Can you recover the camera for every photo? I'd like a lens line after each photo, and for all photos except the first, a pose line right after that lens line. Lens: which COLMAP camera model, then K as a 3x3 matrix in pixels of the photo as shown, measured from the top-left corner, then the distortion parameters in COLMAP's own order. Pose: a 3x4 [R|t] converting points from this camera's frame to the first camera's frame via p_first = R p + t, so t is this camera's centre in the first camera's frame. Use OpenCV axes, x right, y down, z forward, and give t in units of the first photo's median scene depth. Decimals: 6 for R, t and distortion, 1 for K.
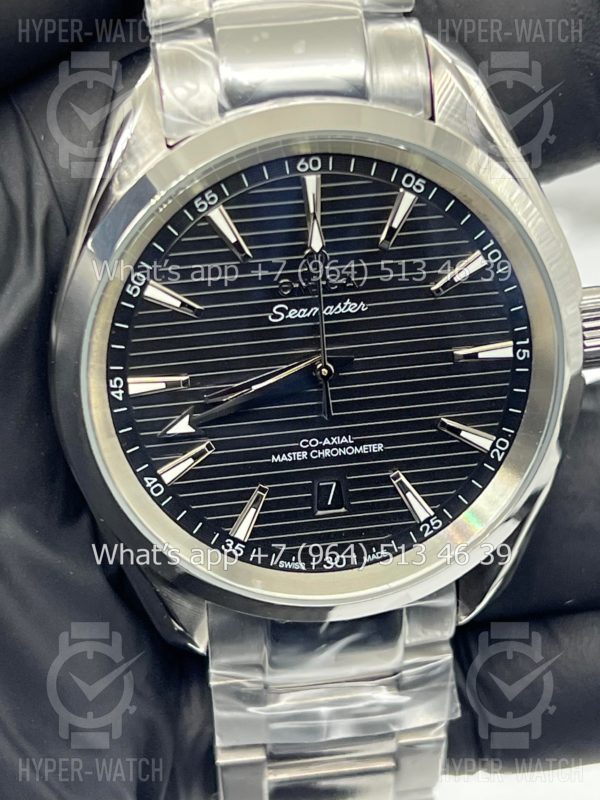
lens RADIAL K [[1948.5, 0, 300.0], [0, 1948.5, 400.0], [0, 0, 1]] dist [0.409714, 0.229614]
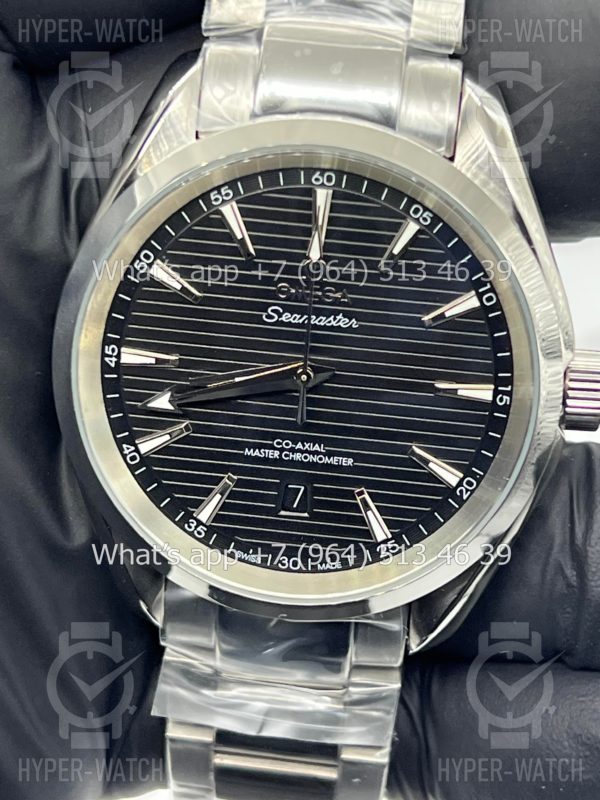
lens RADIAL K [[1948.5, 0, 300.0], [0, 1948.5, 400.0], [0, 0, 1]] dist [0.409714, 0.229614]
pose [[0.963667, 0.193062, -0.184589, 0.203747], [-0.199531, 0.979745, -0.016956, 0.015234], [0.177576, 0.053171, 0.982670, -0.020916]]
